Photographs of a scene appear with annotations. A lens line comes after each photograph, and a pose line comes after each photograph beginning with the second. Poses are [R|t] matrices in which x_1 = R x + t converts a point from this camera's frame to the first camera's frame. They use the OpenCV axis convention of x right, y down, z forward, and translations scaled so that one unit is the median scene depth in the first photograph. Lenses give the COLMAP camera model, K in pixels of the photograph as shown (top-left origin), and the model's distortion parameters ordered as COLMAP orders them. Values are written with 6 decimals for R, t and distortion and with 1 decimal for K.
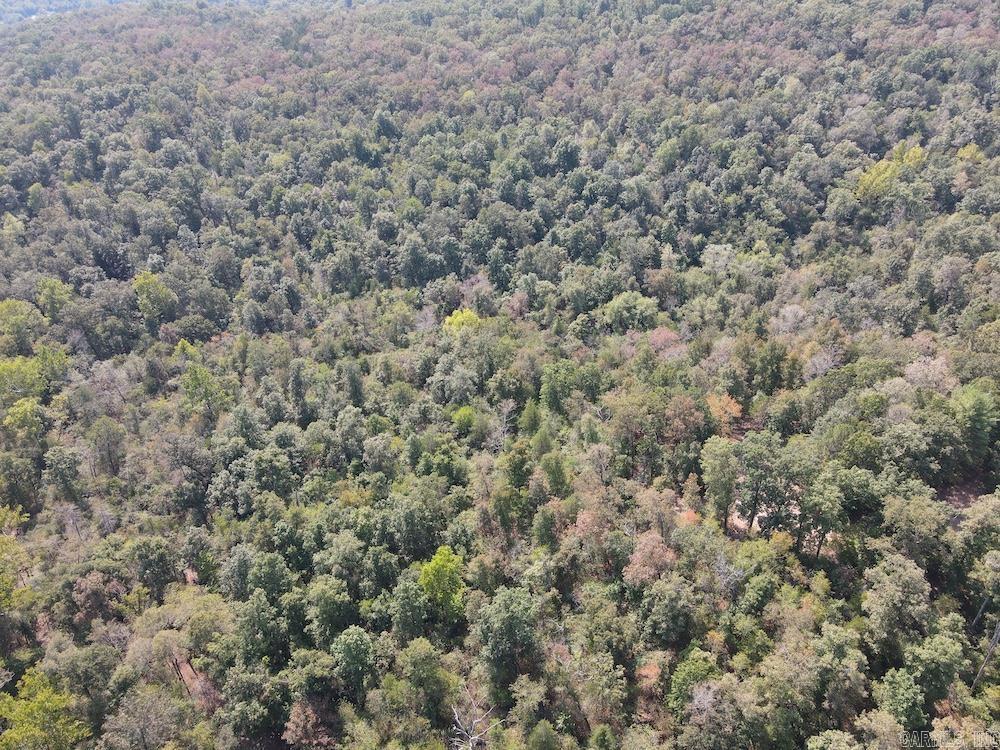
lens RADIAL K [[736.3, 0, 498.6], [0, 736.3, 376.8], [0, 0, 1]] dist [0.001245, 0.018124]
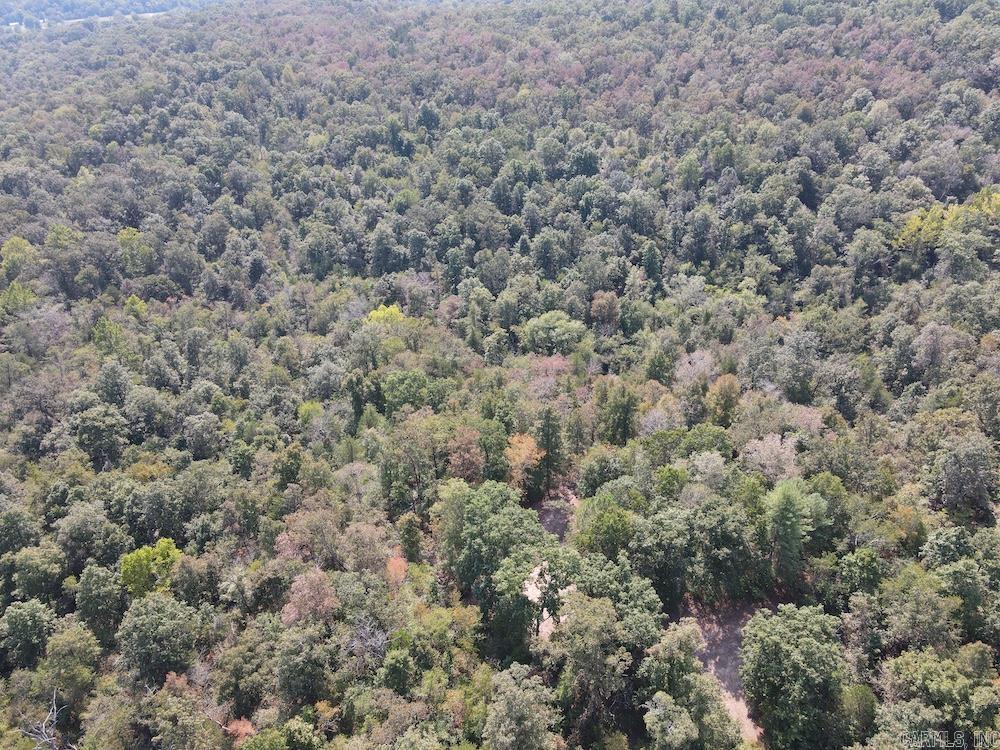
lens RADIAL K [[735.8, 0, 499.3], [0, 735.8, 378.2], [0, 0, 1]] dist [-0.000938, 0.026527]
pose [[0.959797, 0.165085, -0.227018, 0.284338], [-0.168315, 0.985720, 0.005195, -0.024733], [0.224634, 0.033224, 0.973877, 0.102759]]
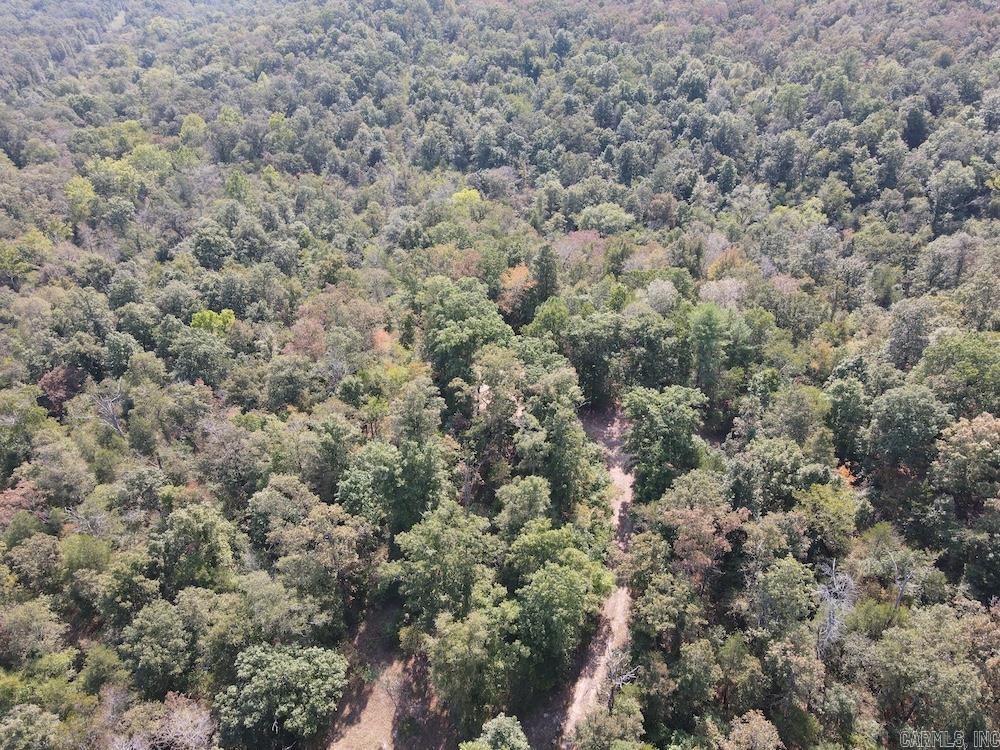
lens RADIAL K [[736.3, 0, 498.6], [0, 736.3, 376.8], [0, 0, 1]] dist [0.001245, 0.018124]
pose [[0.853553, 0.314890, -0.415079, 0.452313], [-0.311099, 0.947108, 0.078770, 0.059964], [0.417928, 0.061896, 0.906369, 0.072721]]
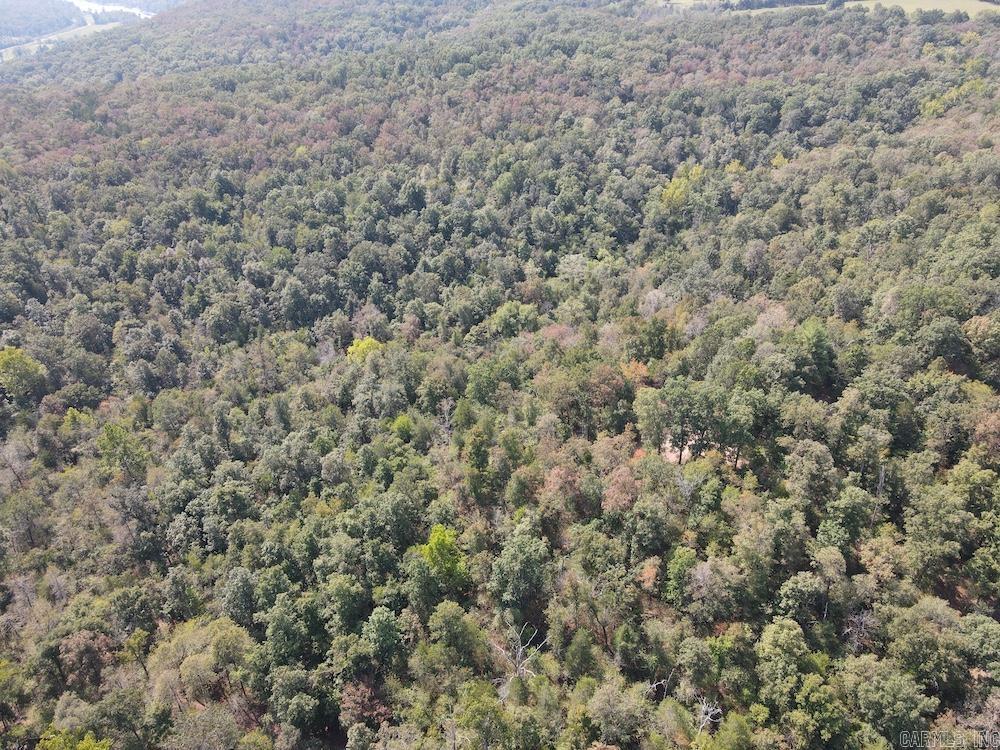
lens RADIAL K [[736.3, 0, 498.6], [0, 736.3, 376.8], [0, 0, 1]] dist [0.001245, 0.018124]
pose [[0.951730, -0.147787, 0.269016, -0.139990], [0.168305, 0.984214, -0.054744, 0.049327], [-0.256679, 0.097378, 0.961579, -0.058268]]
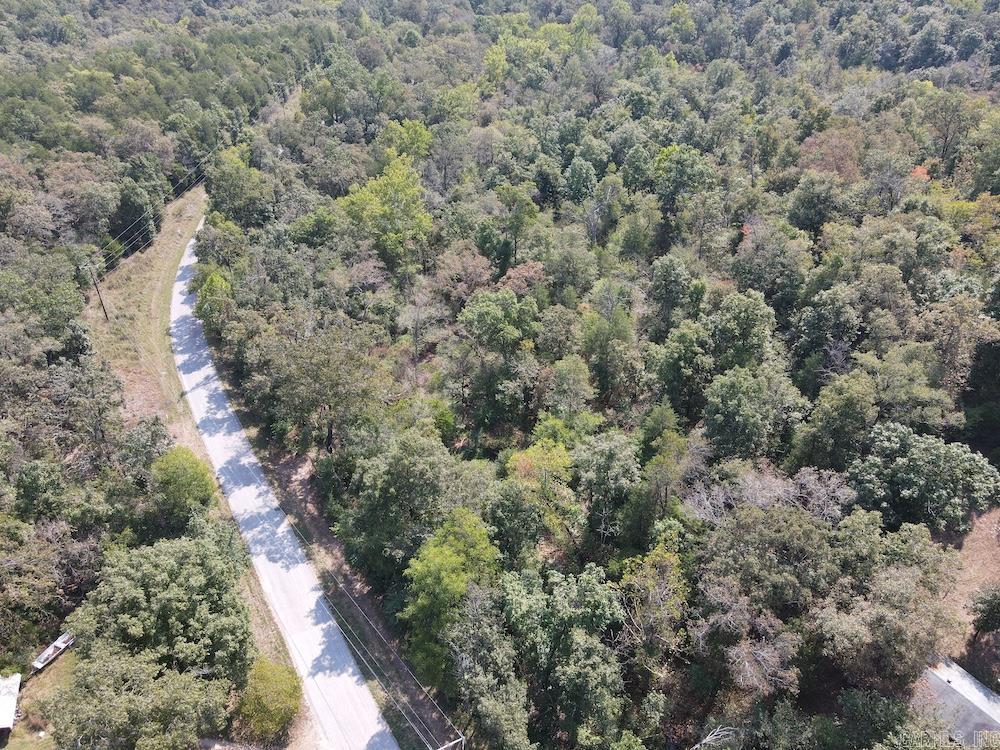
lens RADIAL K [[736.3, 0, 498.6], [0, 736.3, 376.8], [0, 0, 1]] dist [0.001245, 0.018124]
pose [[0.622052, 0.475848, -0.621788, 0.329454], [-0.440675, 0.869188, 0.224317, 0.227996], [0.647191, 0.134469, 0.750374, 0.018368]]
